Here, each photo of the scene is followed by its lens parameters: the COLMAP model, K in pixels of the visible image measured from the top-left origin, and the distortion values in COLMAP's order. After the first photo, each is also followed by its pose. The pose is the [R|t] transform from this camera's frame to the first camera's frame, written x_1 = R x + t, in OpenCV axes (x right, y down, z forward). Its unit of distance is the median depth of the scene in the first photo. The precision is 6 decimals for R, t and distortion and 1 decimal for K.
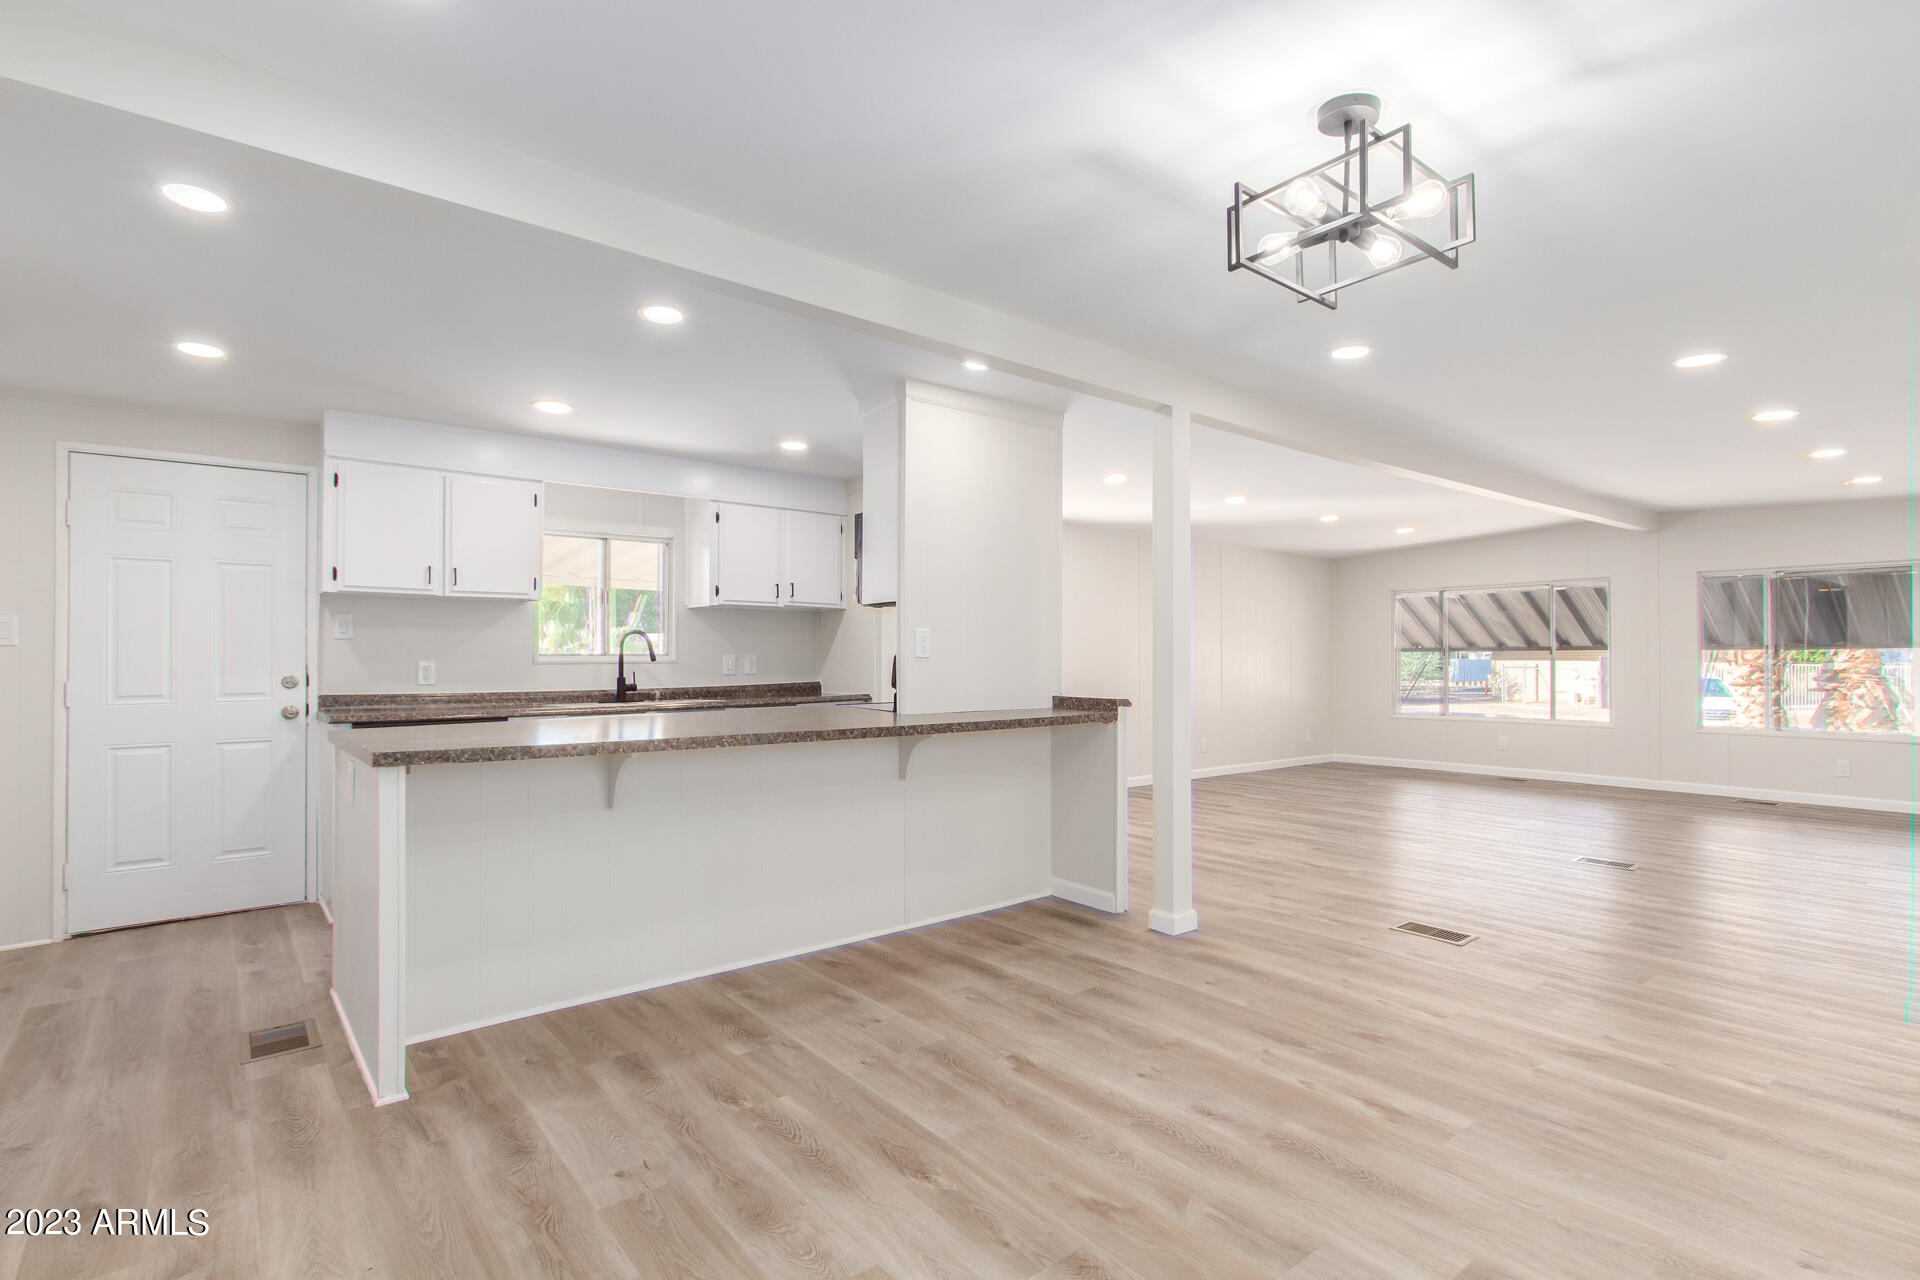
lens RADIAL K [[933.7, 0, 973.2], [0, 933.7, 649.2], [0, 0, 1]] dist [0.016953, -0.007396]
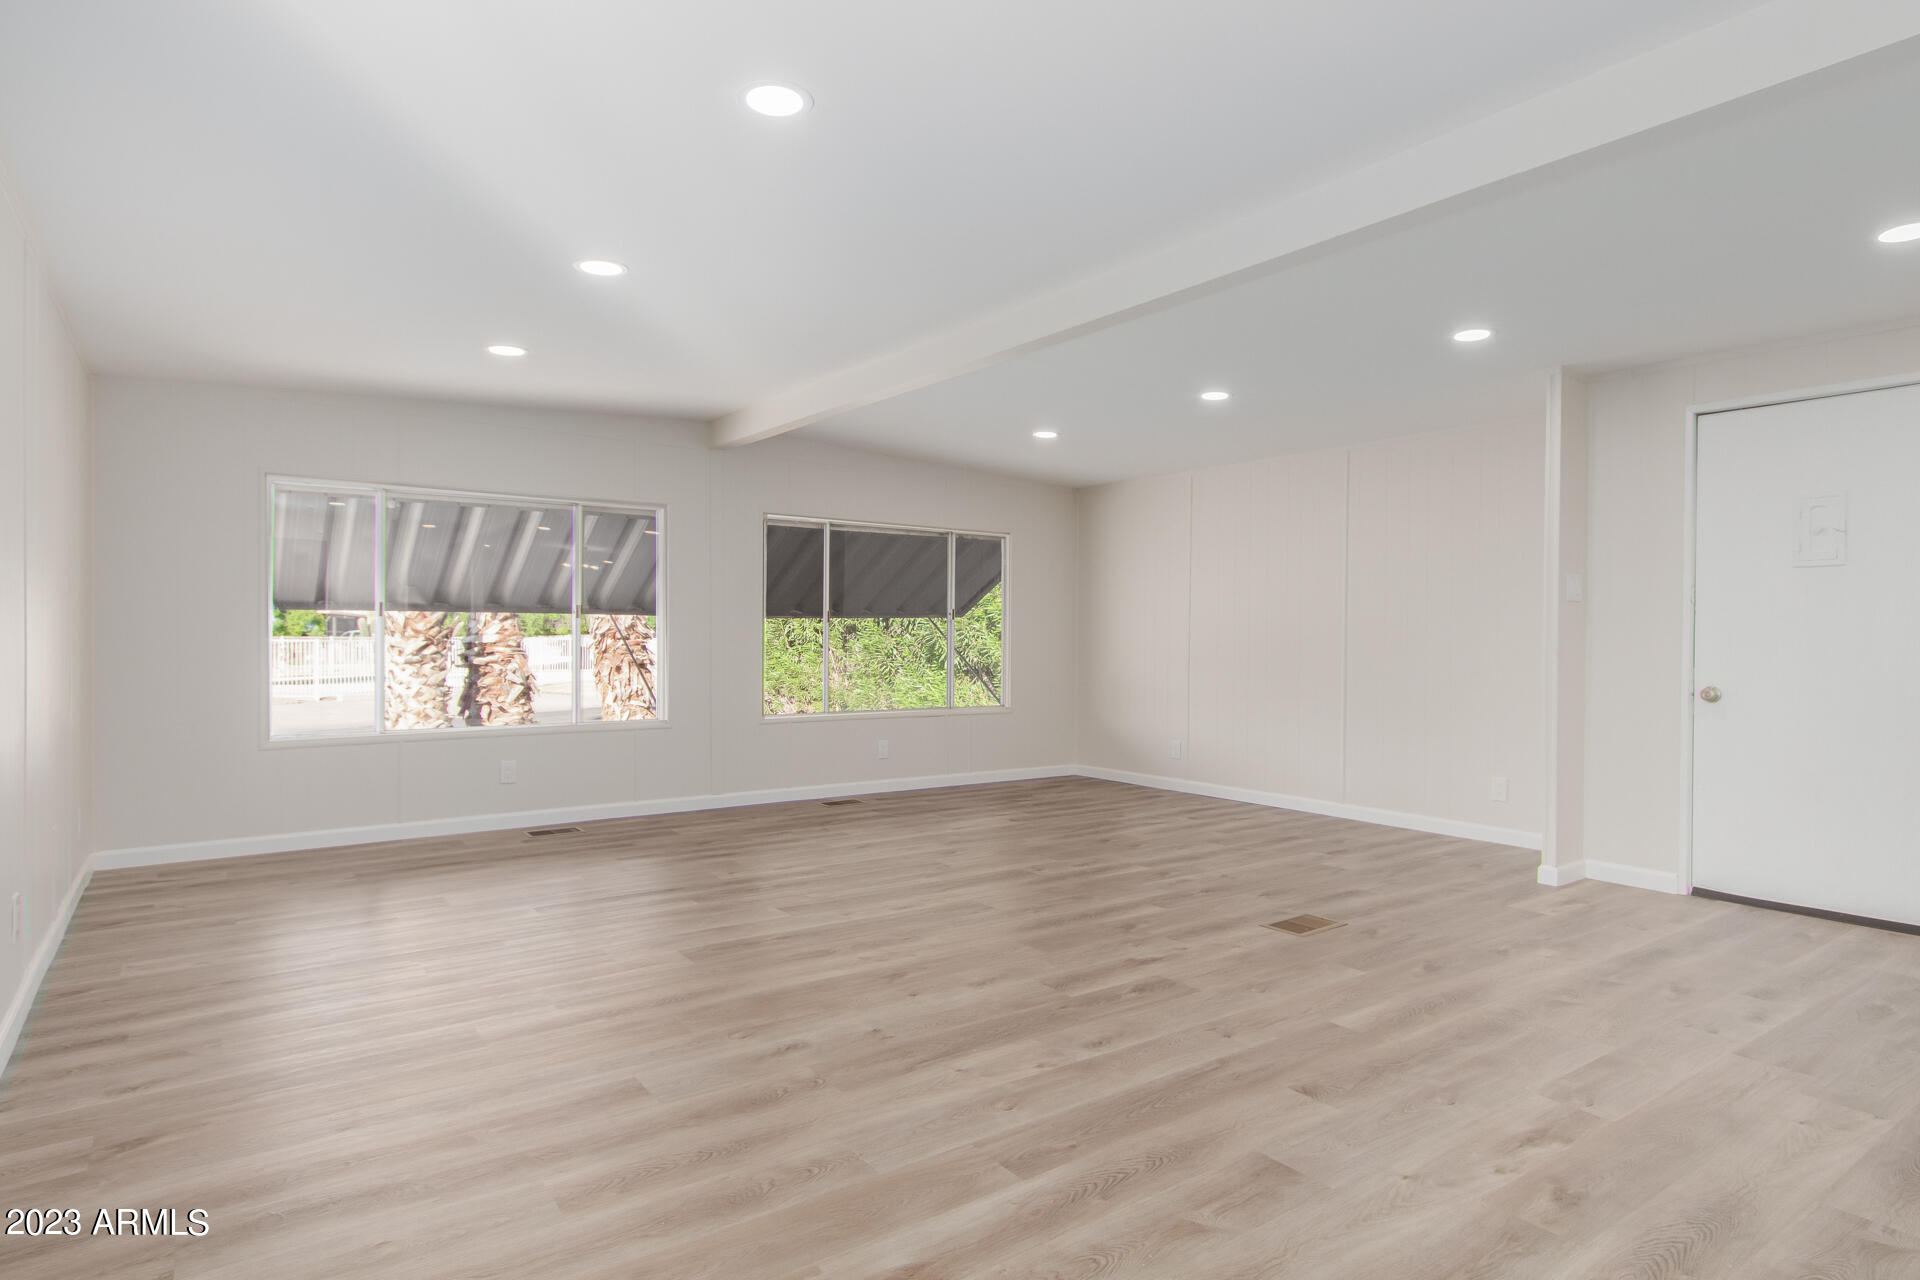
lens RADIAL K [[1034.9, 0, 978.6], [0, 1034.9, 625.6], [0, 0, 1]] dist [0.005452, -0.003017]
pose [[0.061299, 0.011484, 0.998053, -0.112821], [-0.012110, 0.999869, -0.010762, 0.042903], [-0.998046, -0.011427, 0.061430, 1.948798]]
